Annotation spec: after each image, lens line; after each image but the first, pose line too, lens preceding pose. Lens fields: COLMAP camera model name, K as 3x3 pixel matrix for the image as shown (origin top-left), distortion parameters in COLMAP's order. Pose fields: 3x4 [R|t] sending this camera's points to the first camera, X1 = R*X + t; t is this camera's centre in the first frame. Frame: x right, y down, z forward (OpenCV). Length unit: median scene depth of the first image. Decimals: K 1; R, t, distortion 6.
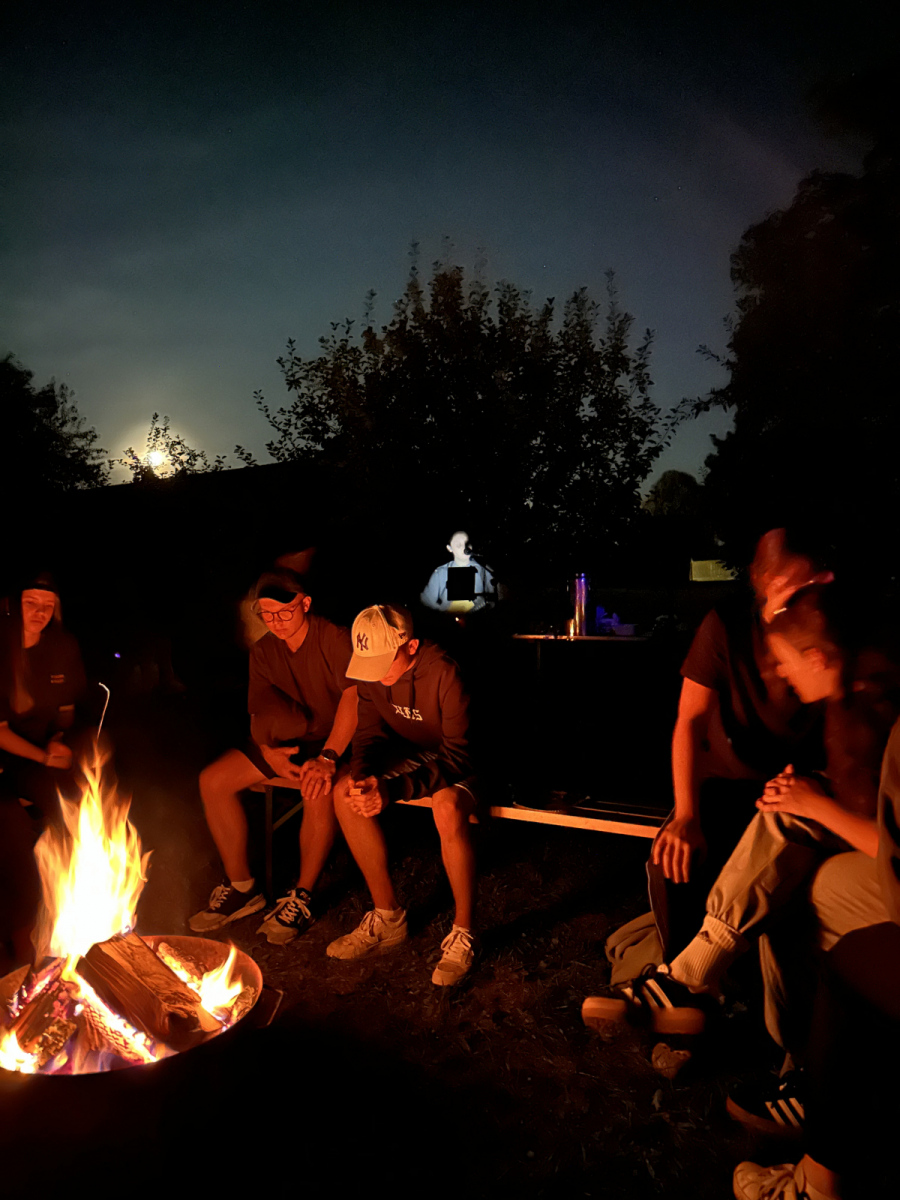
lens RADIAL K [[839.5, 0, 452.7], [0, 839.5, 595.1], [0, 0, 1]] dist [-0.009207, -0.011331]
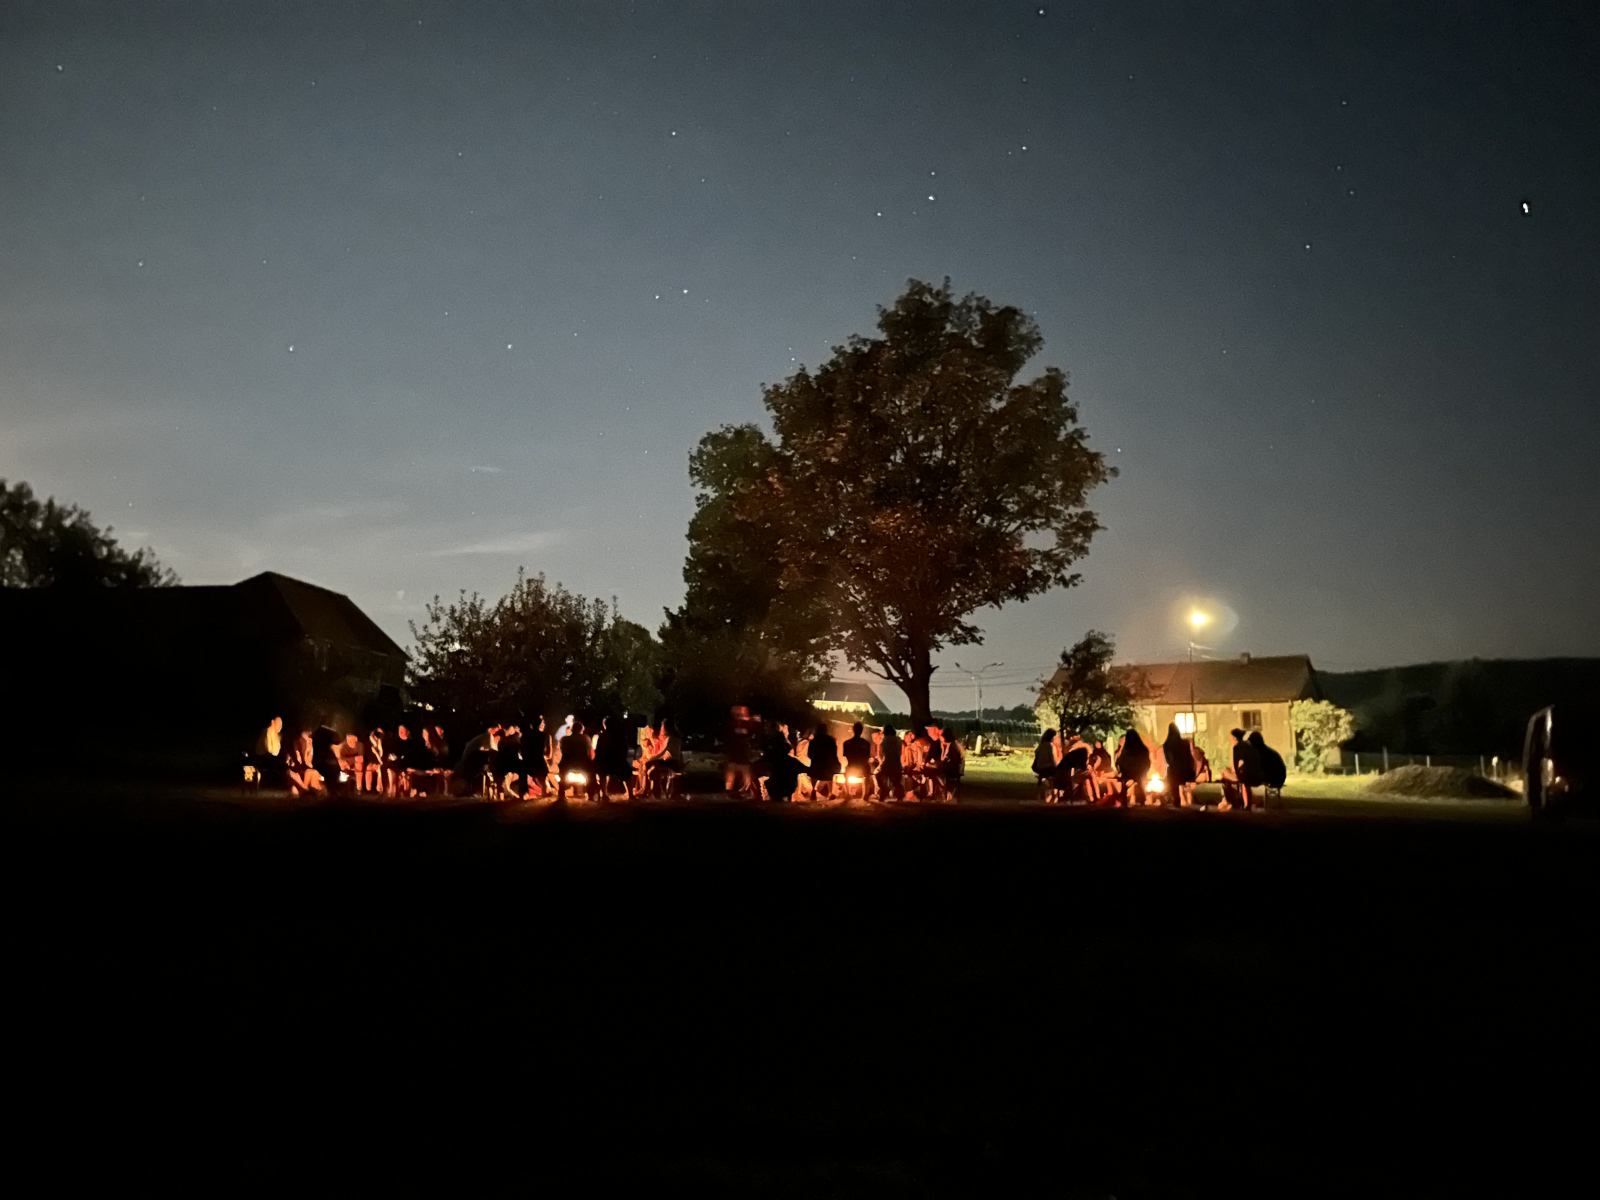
lens RADIAL K [[1119.3, 0, 814.8], [0, 1119.3, 602.1], [0, 0, 1]] dist [-0.009207, -0.011331]
pose [[0.906966, 0.093215, 0.410760, -0.120559], [-0.033299, 0.988020, -0.150690, 0.013213], [-0.419886, 0.122993, 0.899204, -0.415543]]
